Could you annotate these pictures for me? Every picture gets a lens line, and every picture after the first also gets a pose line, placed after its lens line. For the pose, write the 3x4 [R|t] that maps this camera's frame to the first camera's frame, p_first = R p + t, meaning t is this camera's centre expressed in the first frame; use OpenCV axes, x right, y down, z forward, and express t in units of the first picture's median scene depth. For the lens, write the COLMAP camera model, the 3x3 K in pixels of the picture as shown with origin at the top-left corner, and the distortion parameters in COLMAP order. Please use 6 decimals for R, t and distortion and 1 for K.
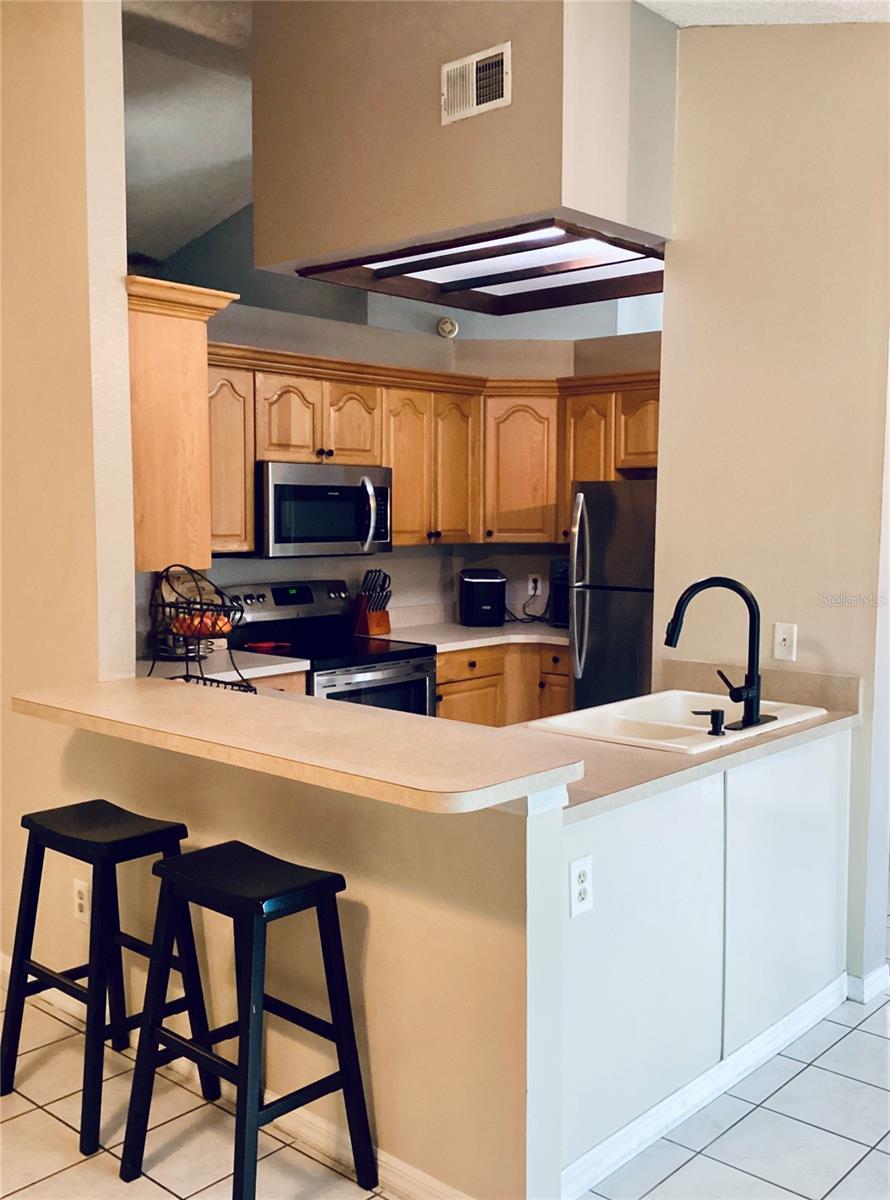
lens RADIAL K [[1153.3, 0, 445.0], [0, 1153.3, 600.0], [0, 0, 1]] dist [0.023589, 0.008385]
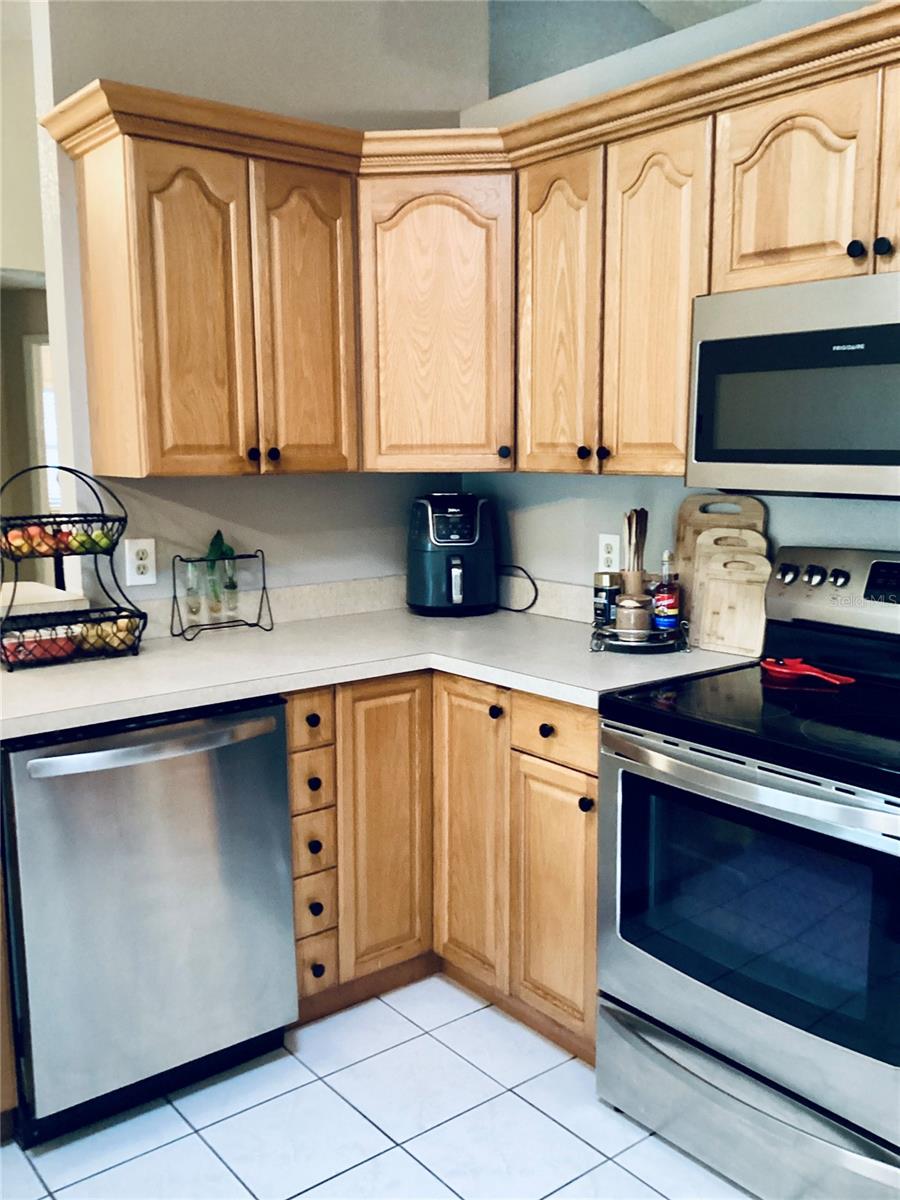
lens RADIAL K [[1099.0, 0, 450.0], [0, 1099.0, 600.0], [0, 0, 1]] dist [0.159426, -0.294552]
pose [[-0.213611, 0.151768, -0.965058, 0.437854], [-0.049677, 0.984893, 0.165883, -0.080715], [0.975655, 0.083376, -0.202844, 1.229613]]
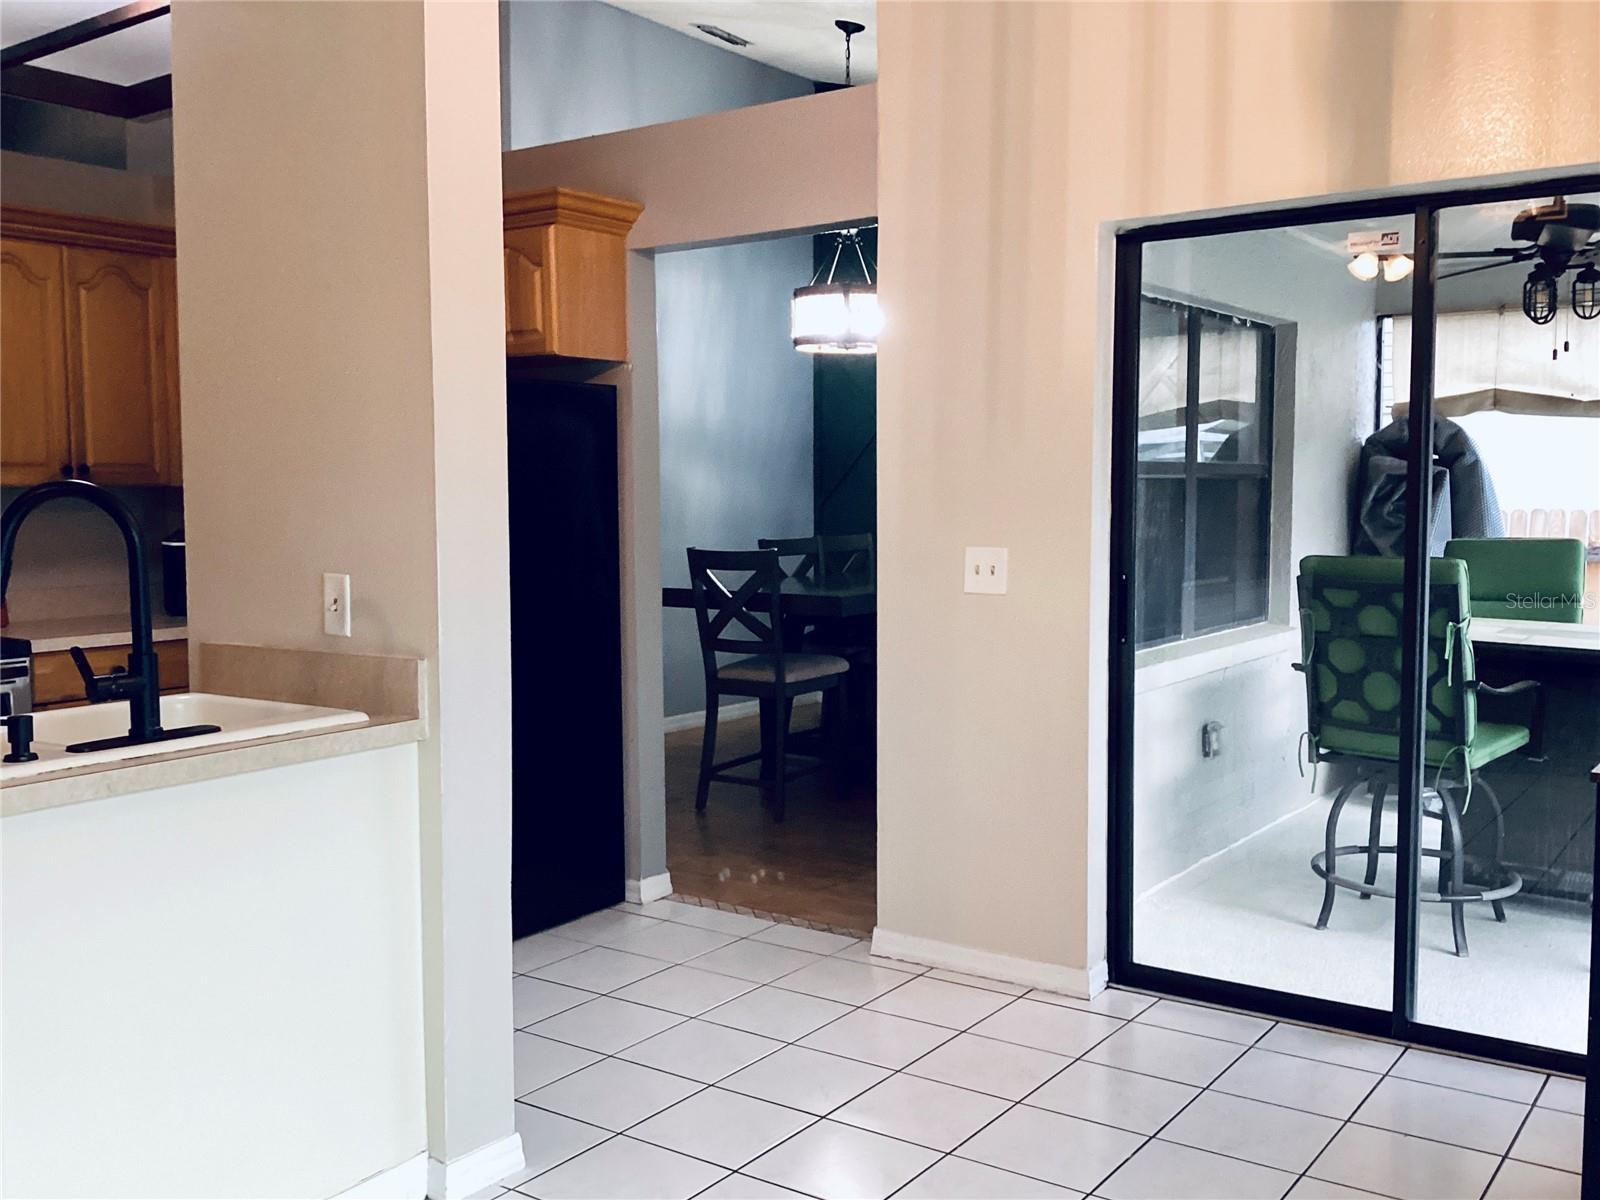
lens RADIAL K [[1465.4, 0, 800.0], [0, 1465.4, 600.0], [0, 0, 1]] dist [0.159426, -0.294552]
pose [[0.993297, -0.019592, 0.113920, 0.308375], [0.020433, 0.999772, -0.006217, 0.030151], [-0.113772, 0.008503, 0.993470, 0.142747]]
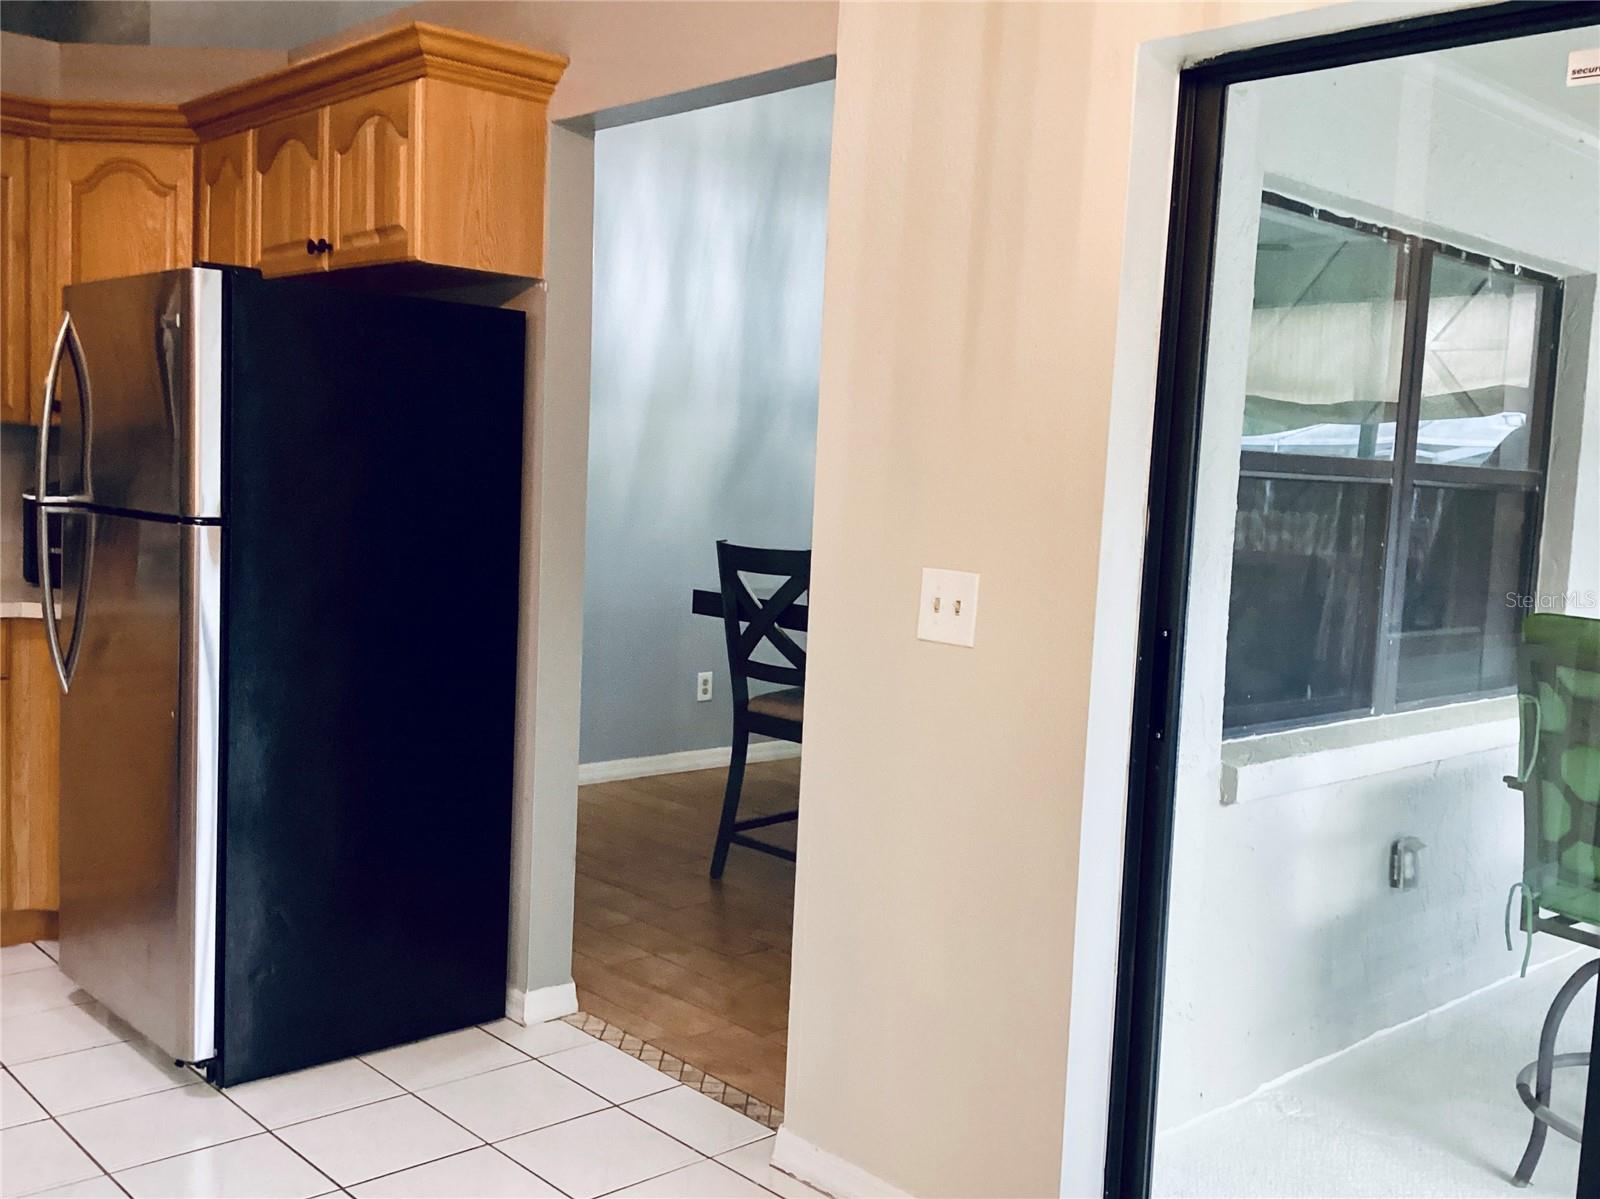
lens RADIAL K [[1521.7, 0, 800.0], [0, 1521.7, 599.5], [0, 0, 1]] dist [0.096689, -0.158041]
pose [[0.995357, 0.049057, -0.082815, 0.478198], [-0.048978, 0.998795, 0.002995, 0.011254], [0.082862, 0.001075, 0.996560, 0.376862]]
